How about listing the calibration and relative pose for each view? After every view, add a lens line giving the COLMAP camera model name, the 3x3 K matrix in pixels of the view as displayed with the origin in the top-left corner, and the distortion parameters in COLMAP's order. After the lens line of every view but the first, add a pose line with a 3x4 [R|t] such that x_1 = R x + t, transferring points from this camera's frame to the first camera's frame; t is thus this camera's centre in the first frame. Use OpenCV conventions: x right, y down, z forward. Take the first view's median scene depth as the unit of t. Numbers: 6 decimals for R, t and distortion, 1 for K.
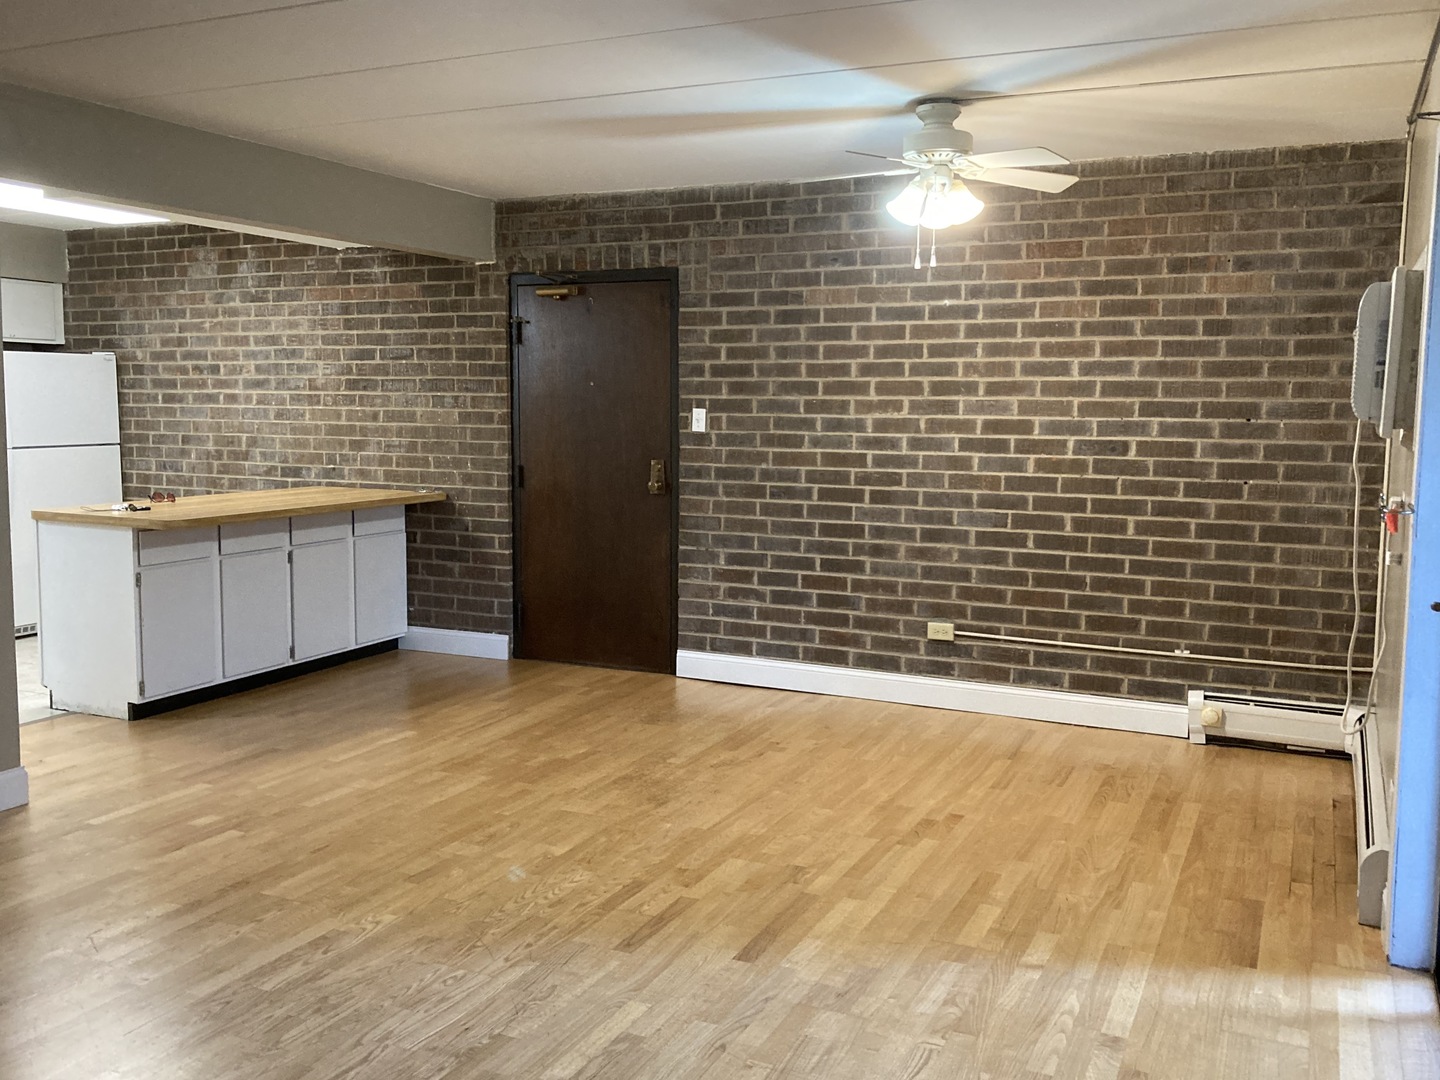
lens RADIAL K [[1300.0, 0, 720.0], [0, 1300.0, 540.0], [0, 0, 1]] dist [0.070970, -0.207419]
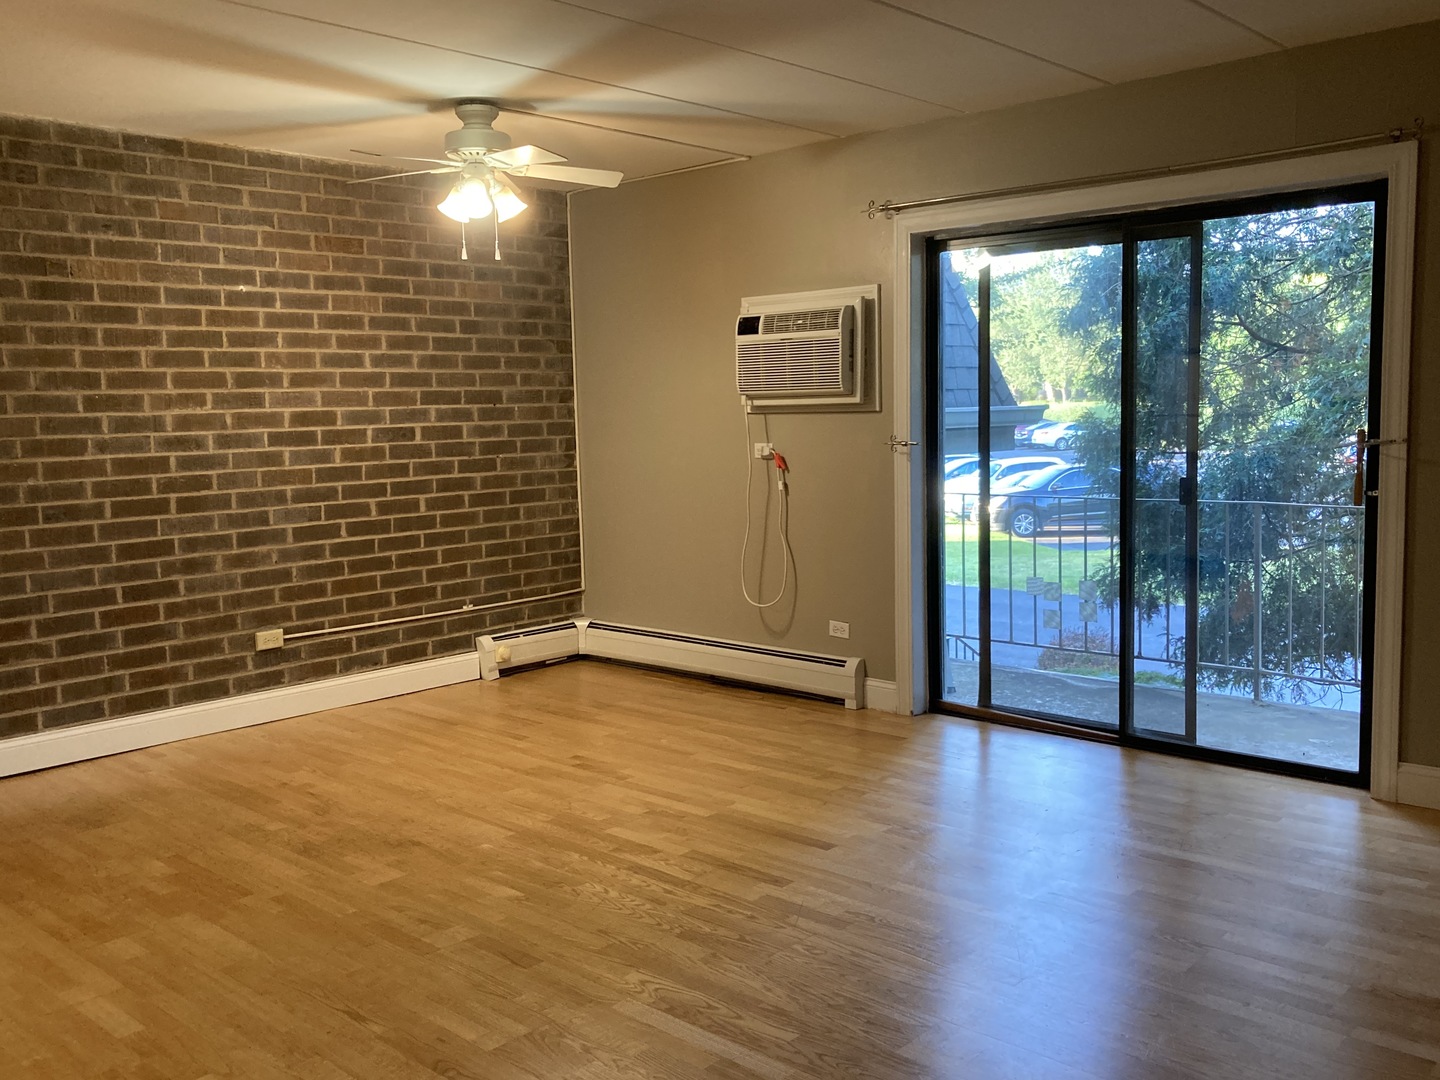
lens RADIAL K [[1306.9, 0, 720.0], [0, 1306.9, 540.0], [0, 0, 1]] dist [0.066532, -0.118535]
pose [[0.289665, -0.117258, 0.949918, -0.655958], [0.129084, 0.988186, 0.082620, -0.038664], [-0.948384, 0.098687, 0.301379, 0.419391]]
